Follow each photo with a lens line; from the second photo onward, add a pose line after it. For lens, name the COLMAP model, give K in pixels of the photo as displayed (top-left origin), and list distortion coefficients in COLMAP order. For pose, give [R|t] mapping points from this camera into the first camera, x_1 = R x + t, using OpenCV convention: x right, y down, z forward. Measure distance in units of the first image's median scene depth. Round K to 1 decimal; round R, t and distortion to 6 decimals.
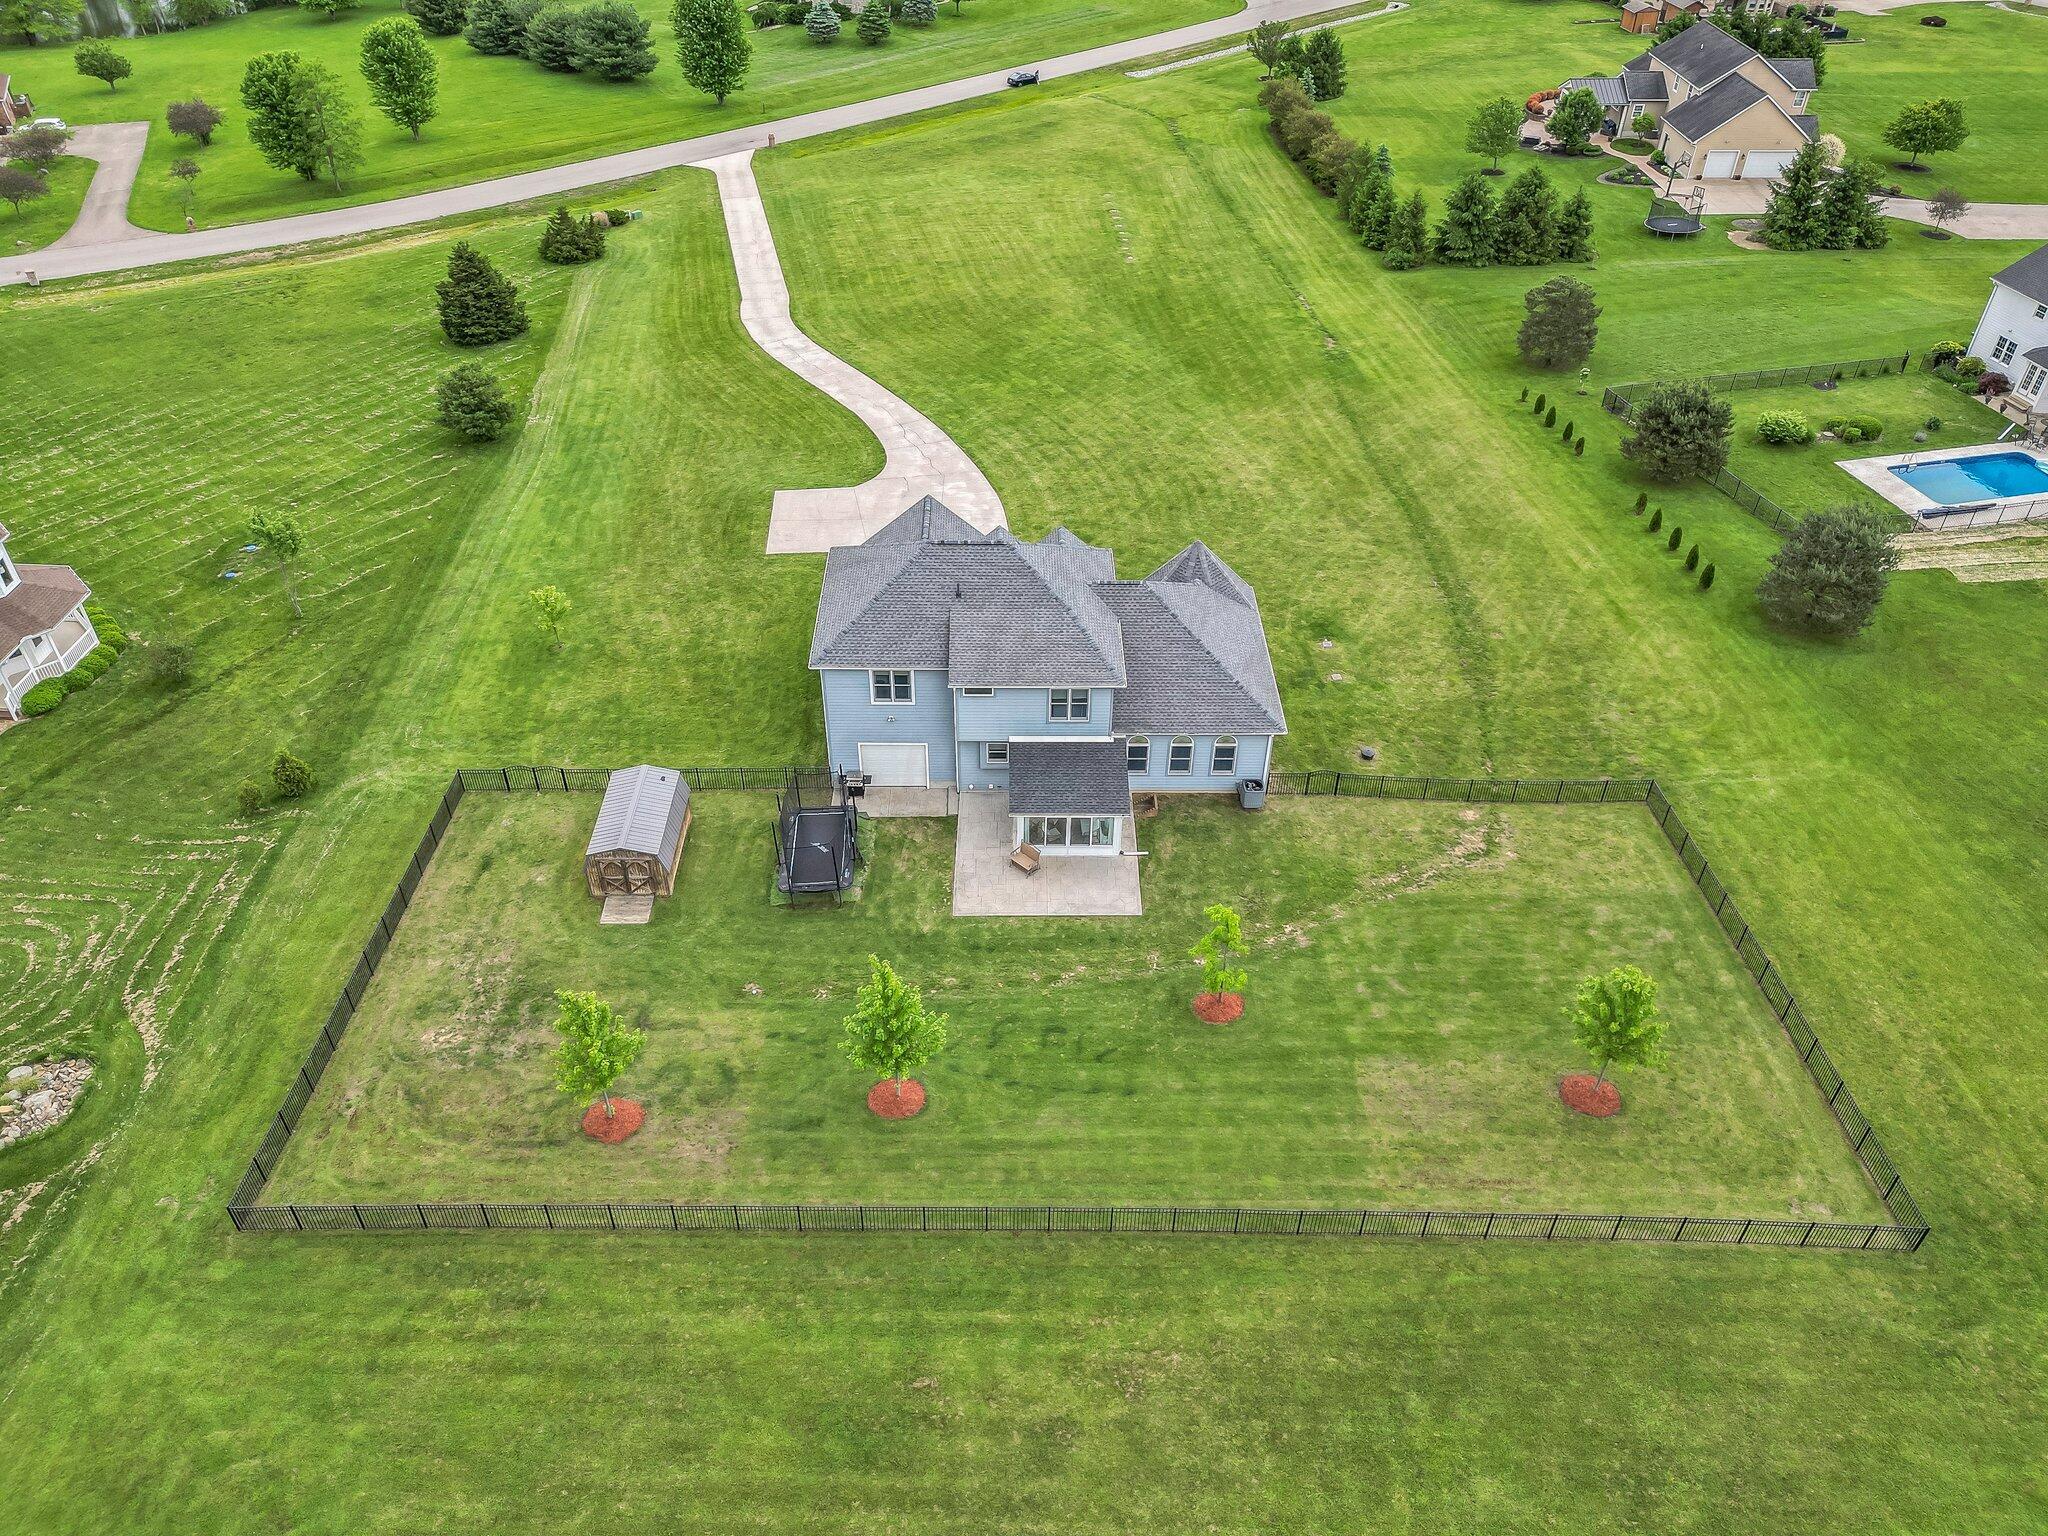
lens RADIAL K [[1471.7, 0, 1020.4], [0, 1471.7, 760.4], [0, 0, 1]] dist [0.075035, -0.071010]
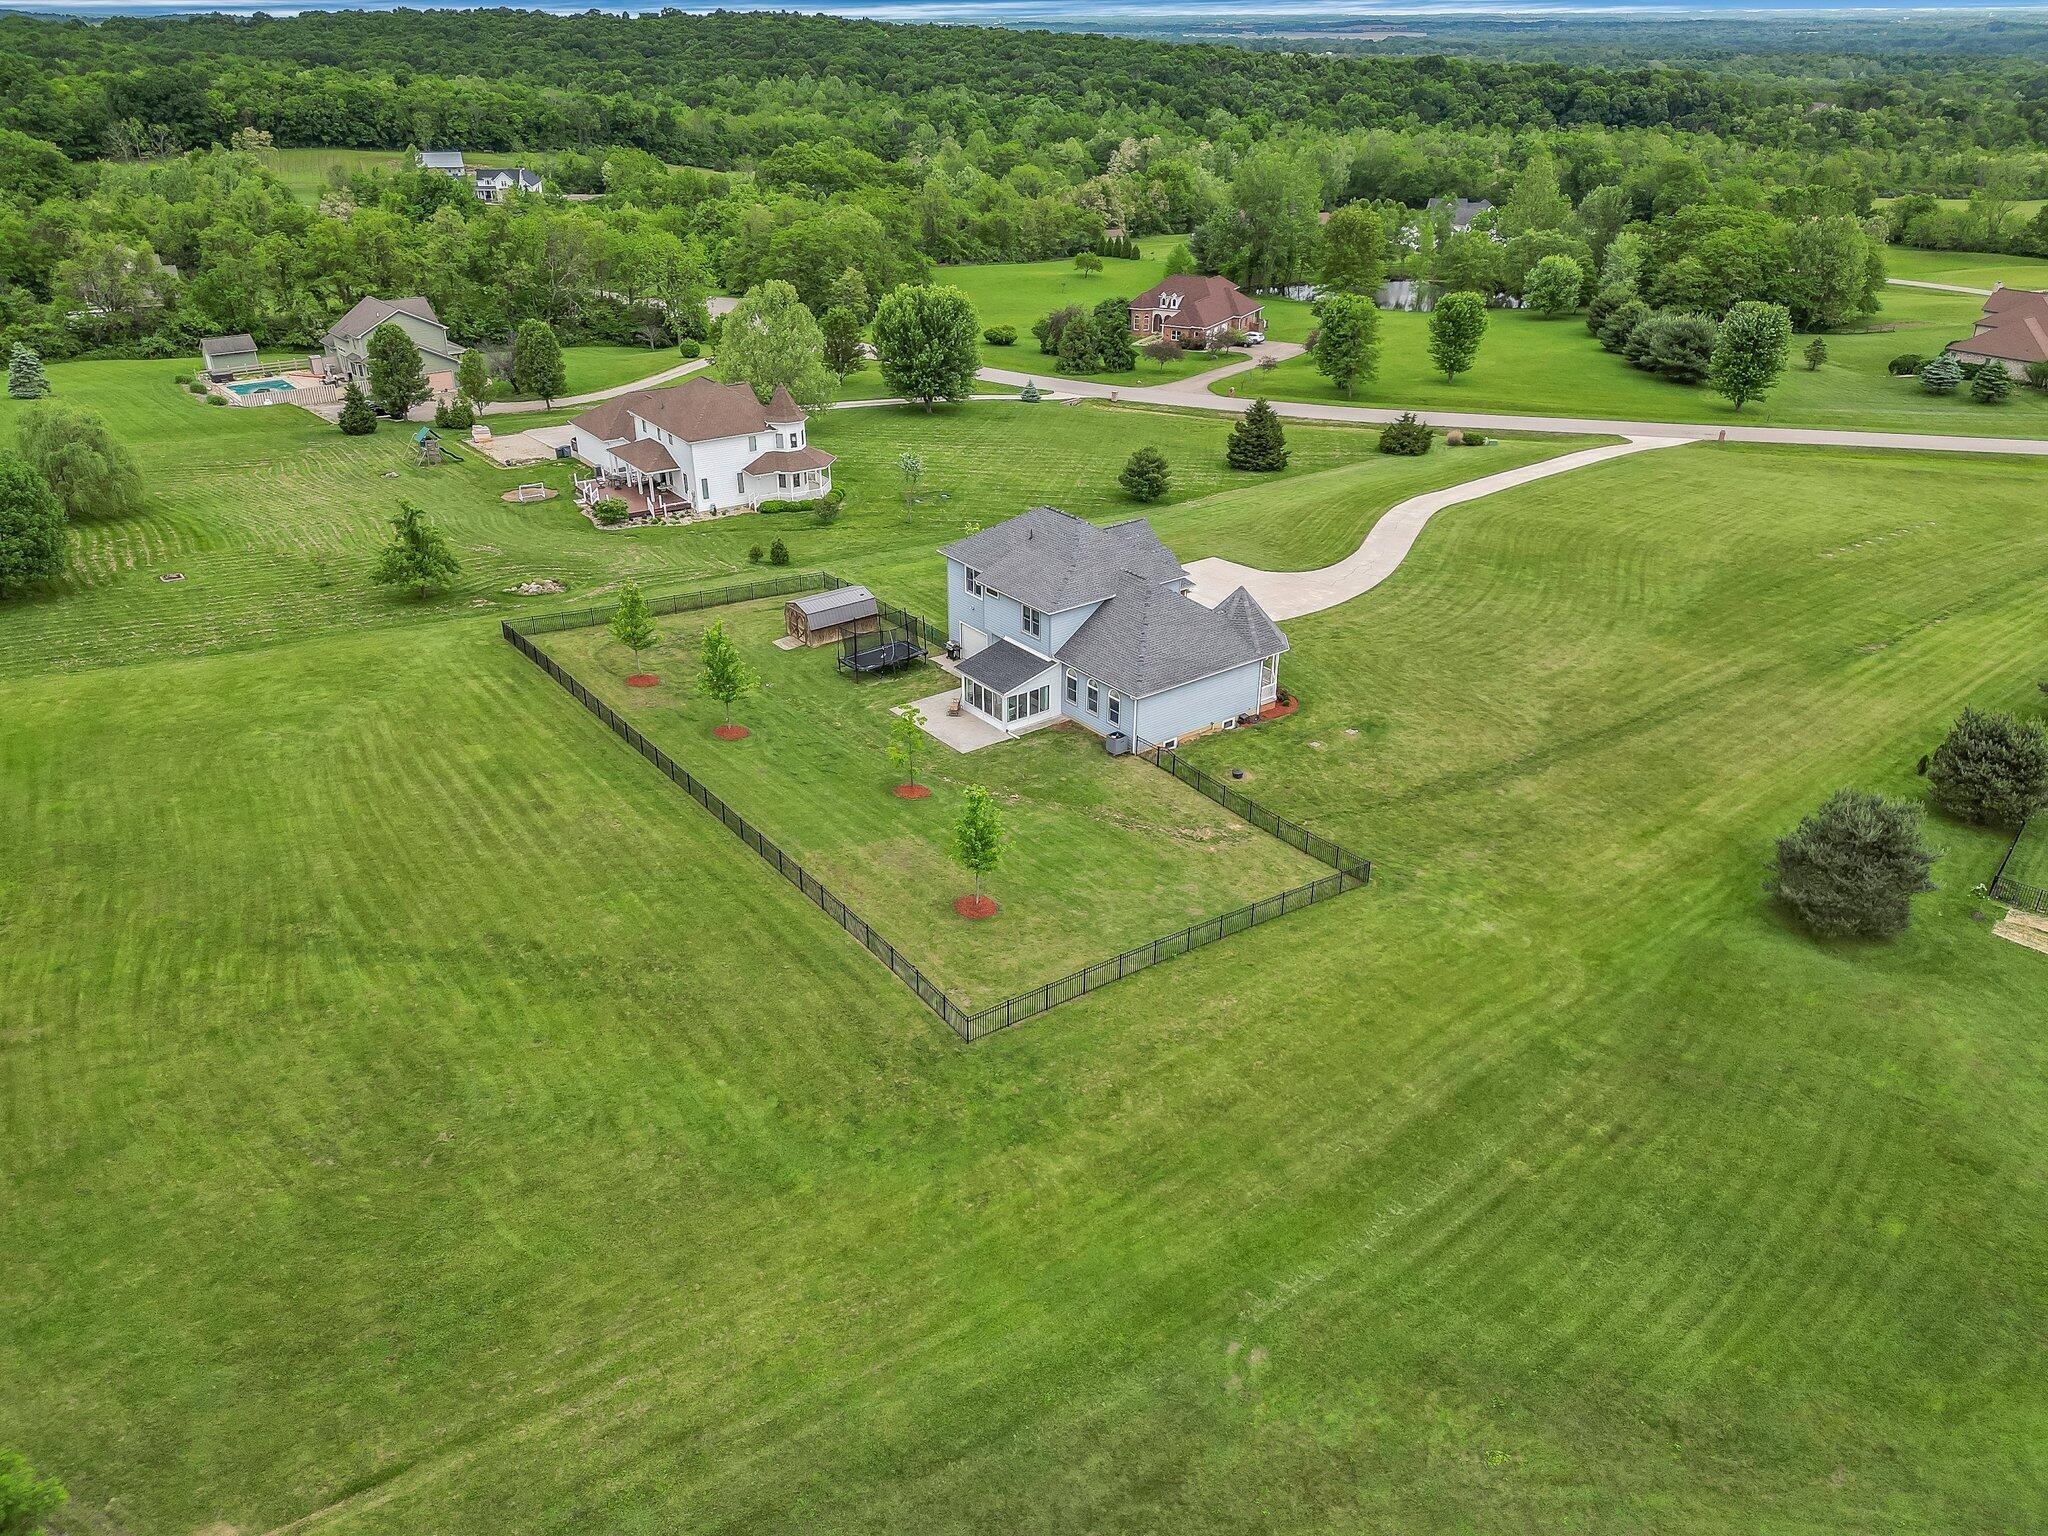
lens RADIAL K [[1471.7, 0, 1020.4], [0, 1471.7, 760.4], [0, 0, 1]] dist [0.075035, -0.071010]
pose [[0.600097, 0.350599, -0.719002, 0.992456], [-0.495356, 0.868631, 0.010124, 0.061867], [0.628097, 0.350087, 0.694934, 0.061932]]
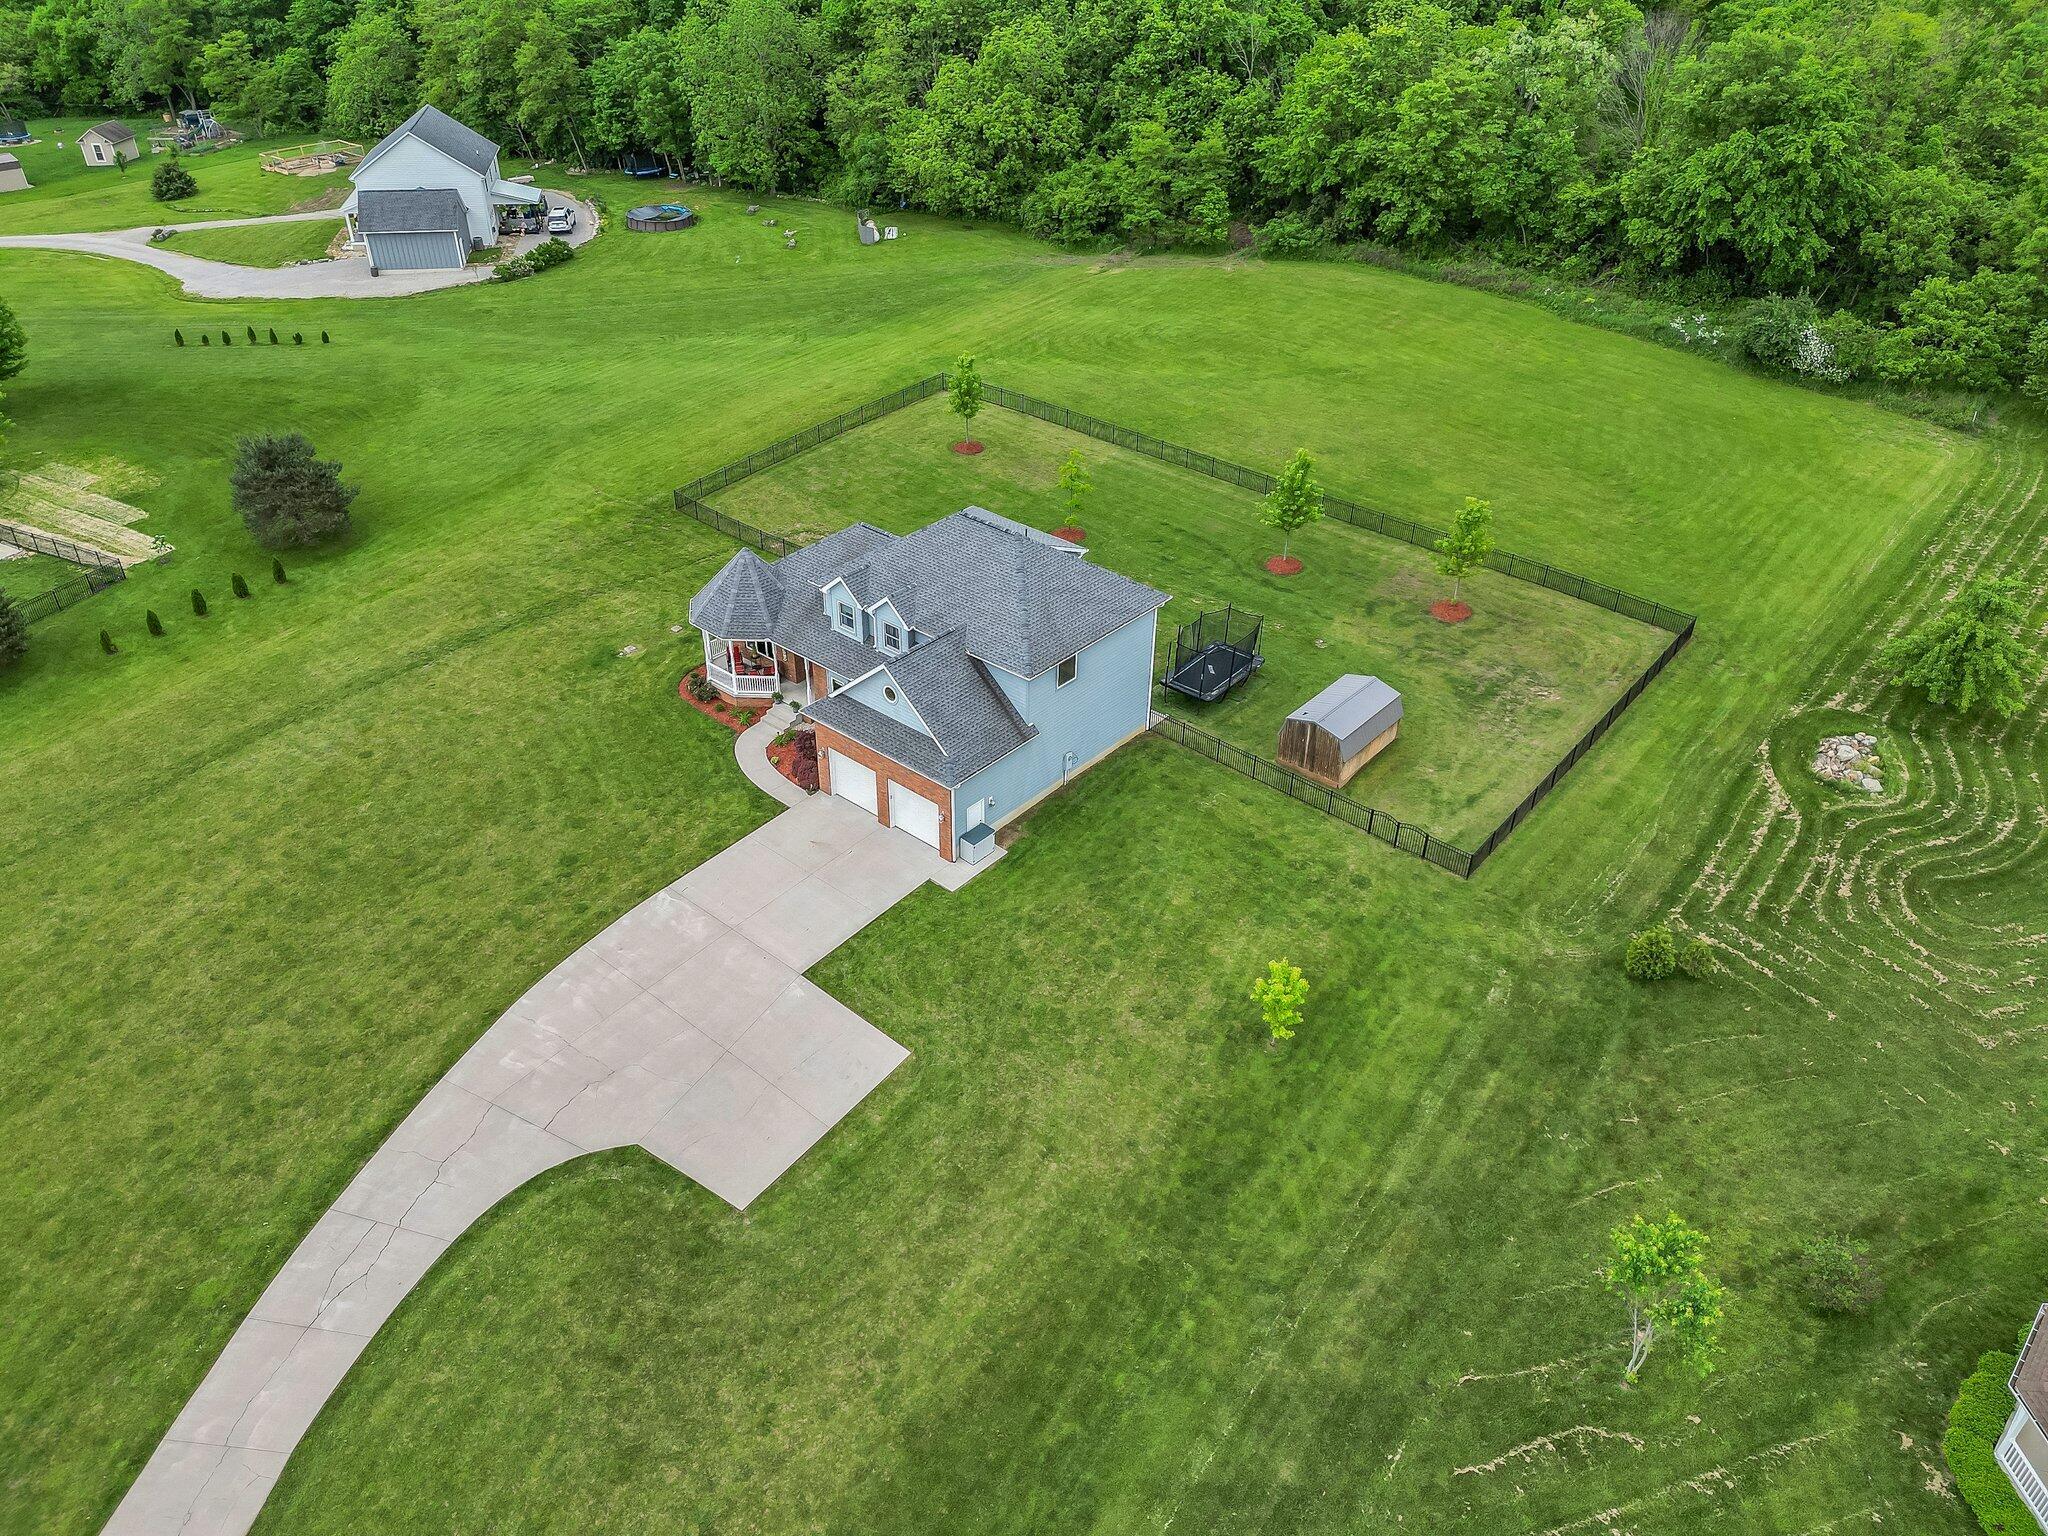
lens RADIAL K [[1471.7, 0, 1020.4], [0, 1471.7, 760.4], [0, 0, 1]] dist [0.075035, -0.071010]
pose [[-0.751555, -0.379144, 0.539829, -0.625354], [0.397143, 0.393363, 0.829182, -0.866927], [-0.526728, 0.837565, -0.145060, 1.201419]]
